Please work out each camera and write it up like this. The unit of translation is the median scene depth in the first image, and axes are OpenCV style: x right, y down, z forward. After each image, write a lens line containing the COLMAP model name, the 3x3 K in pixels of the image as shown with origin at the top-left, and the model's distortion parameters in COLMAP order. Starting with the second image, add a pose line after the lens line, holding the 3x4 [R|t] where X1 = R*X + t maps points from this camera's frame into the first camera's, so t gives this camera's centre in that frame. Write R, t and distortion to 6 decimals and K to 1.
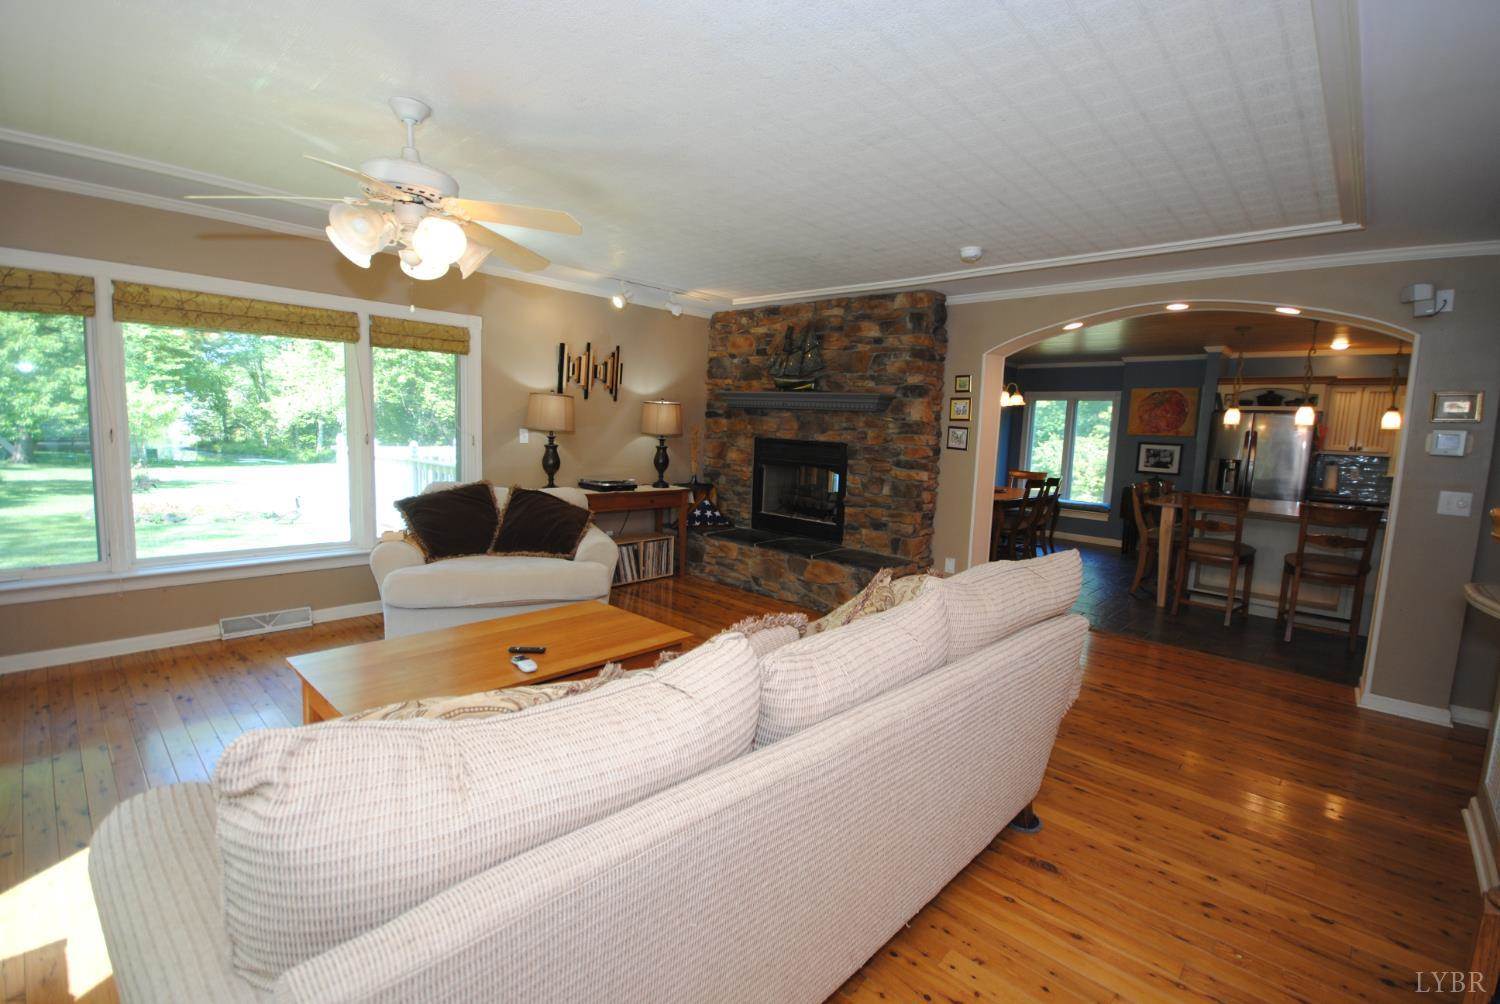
lens RADIAL K [[659.0, 0, 768.1], [0, 659.0, 498.9], [0, 0, 1]] dist [0.012684, -0.012889]
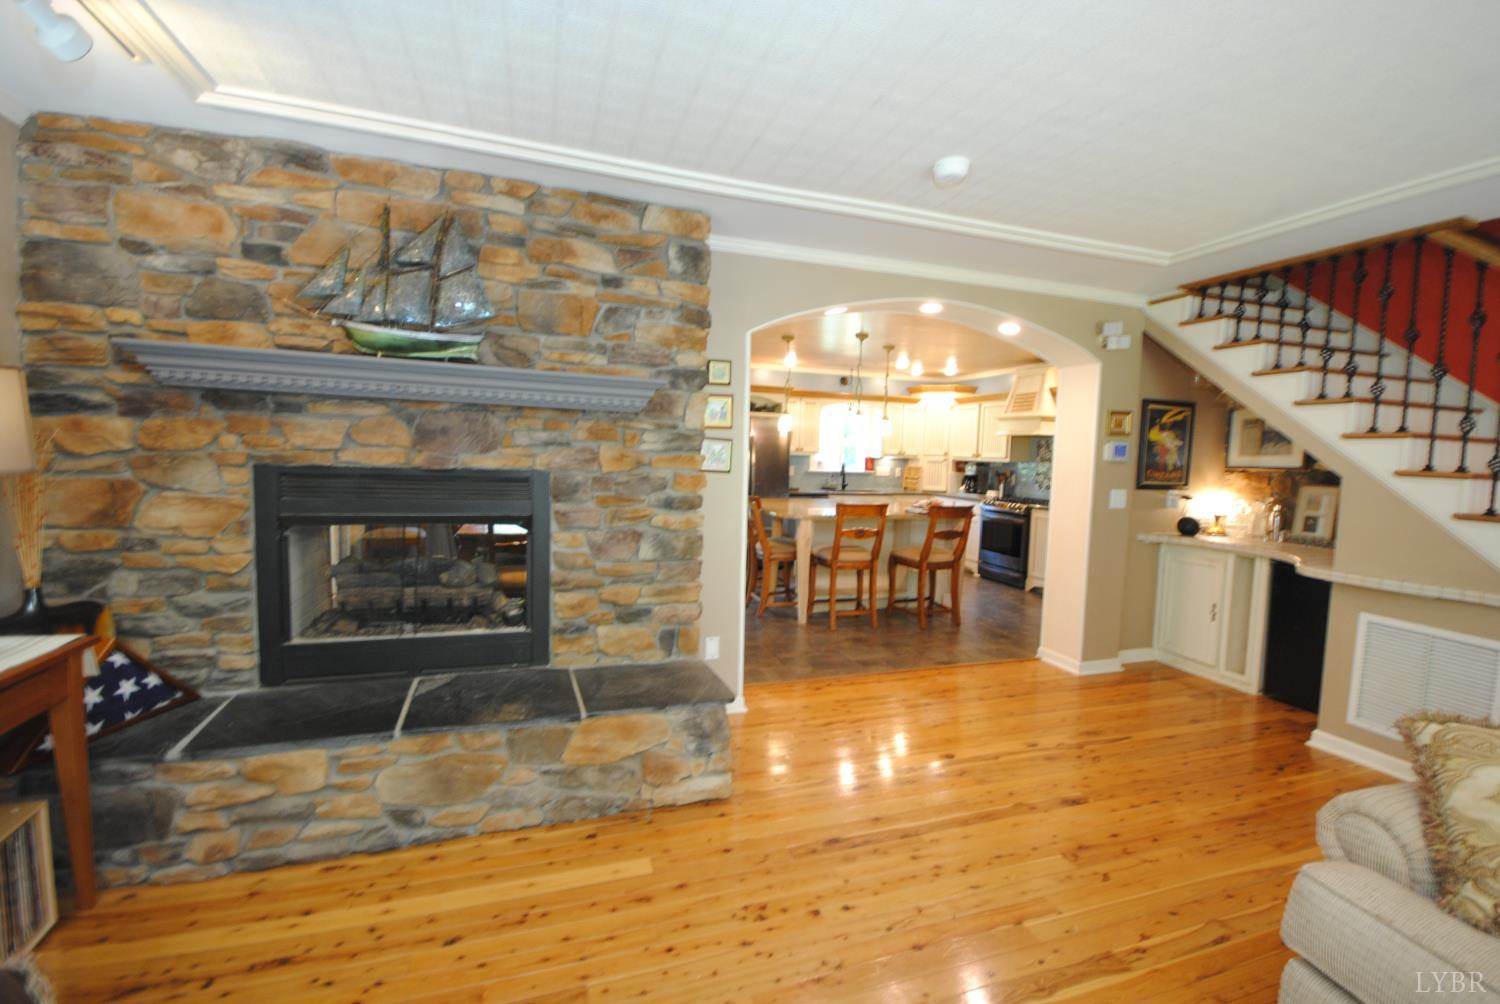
lens RADIAL K [[659.0, 0, 762.2], [0, 659.0, 500.9], [0, 0, 1]] dist [0.012684, -0.012889]
pose [[0.485577, -0.095769, 0.868932, -0.254647], [0.086866, 0.994348, 0.061050, -0.079559], [-0.869868, 0.045836, 0.491151, 0.611141]]
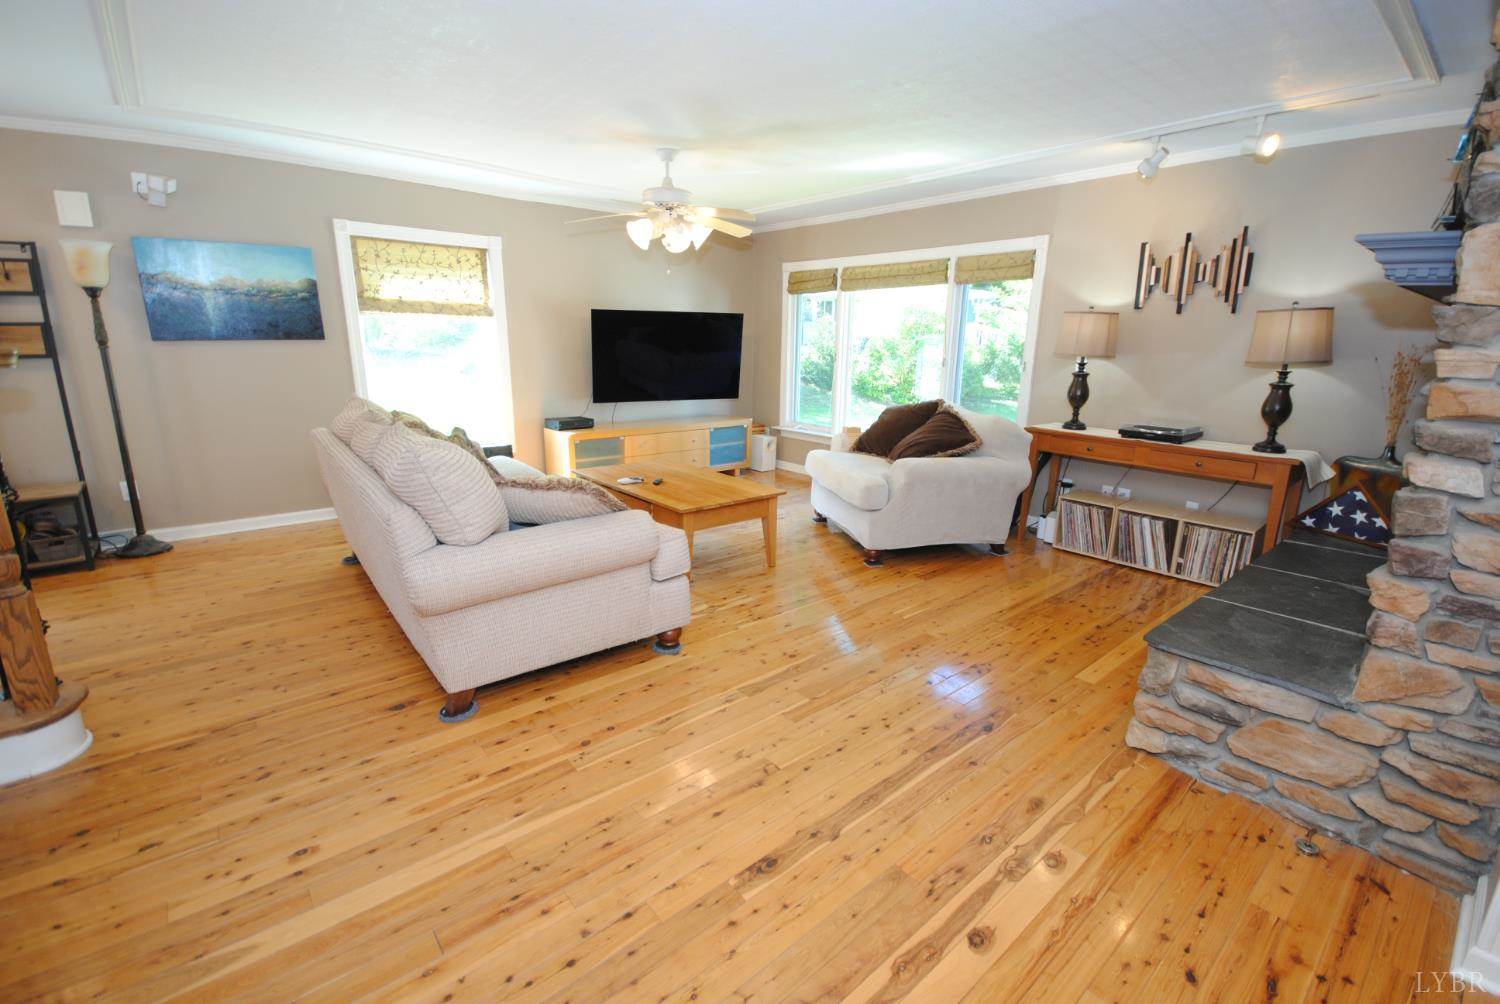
lens RADIAL K [[659.0, 0, 761.4], [0, 659.0, 500.6], [0, 0, 1]] dist [0.012684, -0.012889]
pose [[-0.122883, 0.193653, -0.973344, 0.552802], [-0.132063, 0.968864, 0.209434, -0.043974], [0.983595, 0.154279, -0.093482, 0.664614]]
